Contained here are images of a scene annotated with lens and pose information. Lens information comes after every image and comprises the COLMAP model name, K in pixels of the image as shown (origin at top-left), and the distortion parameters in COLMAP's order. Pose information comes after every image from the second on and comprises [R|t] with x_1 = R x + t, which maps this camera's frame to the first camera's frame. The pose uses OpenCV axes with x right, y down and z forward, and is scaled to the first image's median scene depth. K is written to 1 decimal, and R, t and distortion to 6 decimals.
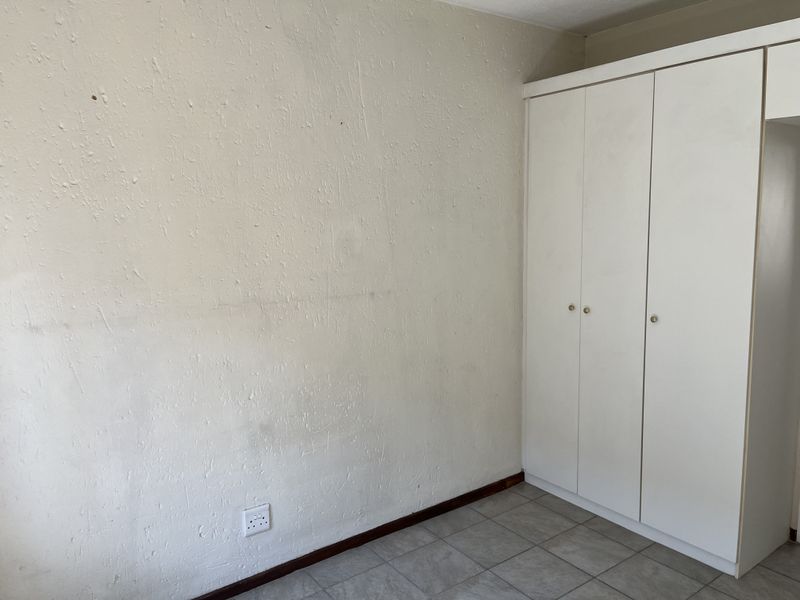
lens RADIAL K [[601.5, 0, 398.4], [0, 601.5, 296.7], [0, 0, 1]] dist [0.057040, -0.085376]
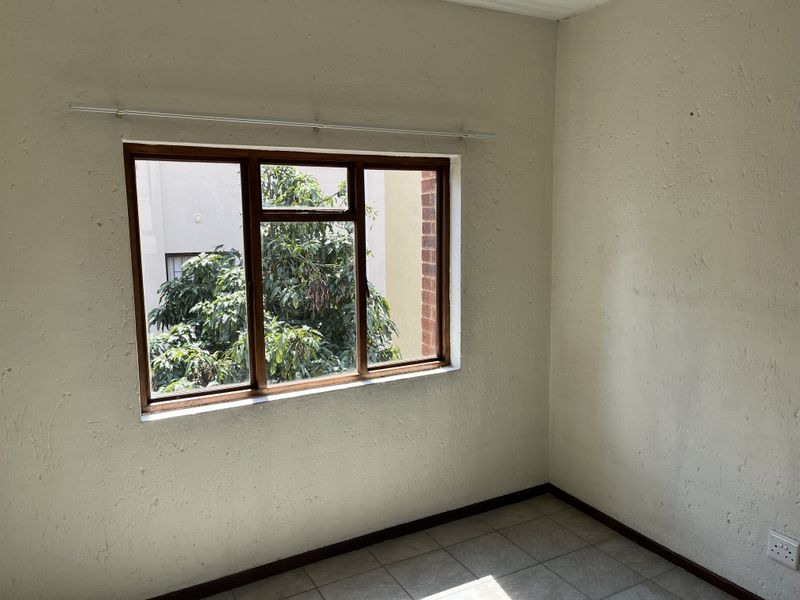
lens RADIAL K [[601.5, 0, 400.3], [0, 601.5, 299.5], [0, 0, 1]] dist [0.057040, -0.085376]
pose [[-0.125004, 0.152415, -0.980379, 0.779113], [-0.121669, 0.978317, 0.167608, -0.089903], [0.984668, 0.140233, -0.103750, 0.566089]]
